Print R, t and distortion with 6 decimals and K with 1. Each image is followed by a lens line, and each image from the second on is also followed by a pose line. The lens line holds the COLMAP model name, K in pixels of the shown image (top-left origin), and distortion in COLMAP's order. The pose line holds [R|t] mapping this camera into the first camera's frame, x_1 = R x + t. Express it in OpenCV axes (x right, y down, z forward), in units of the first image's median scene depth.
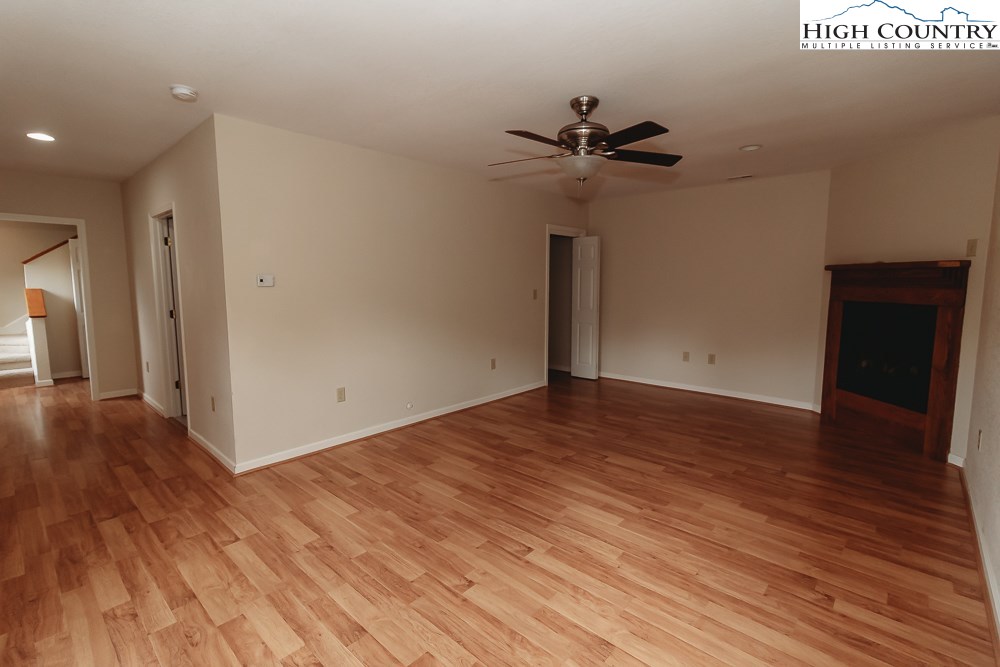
lens RADIAL K [[462.4, 0, 496.6], [0, 462.4, 335.1], [0, 0, 1]] dist [0.004926, 0.000603]
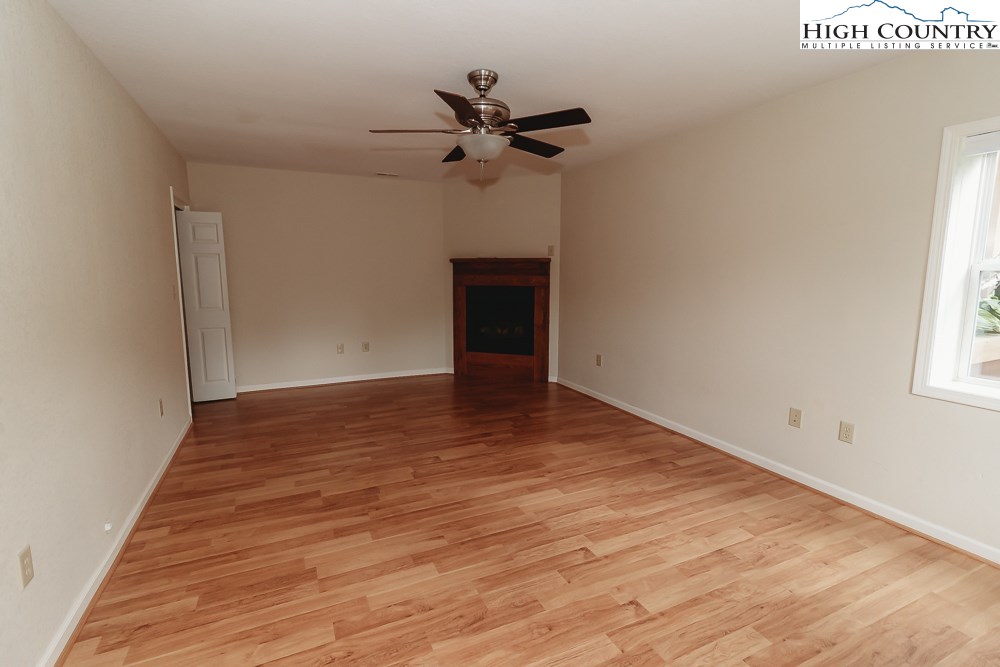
lens RADIAL K [[462.4, 0, 497.0], [0, 462.4, 328.1], [0, 0, 1]] dist [0.004926, 0.000603]
pose [[0.384018, -0.112469, 0.916450, -0.617617], [0.106527, 0.991322, 0.077020, -0.063480], [-0.917160, 0.068050, 0.392666, 0.567398]]
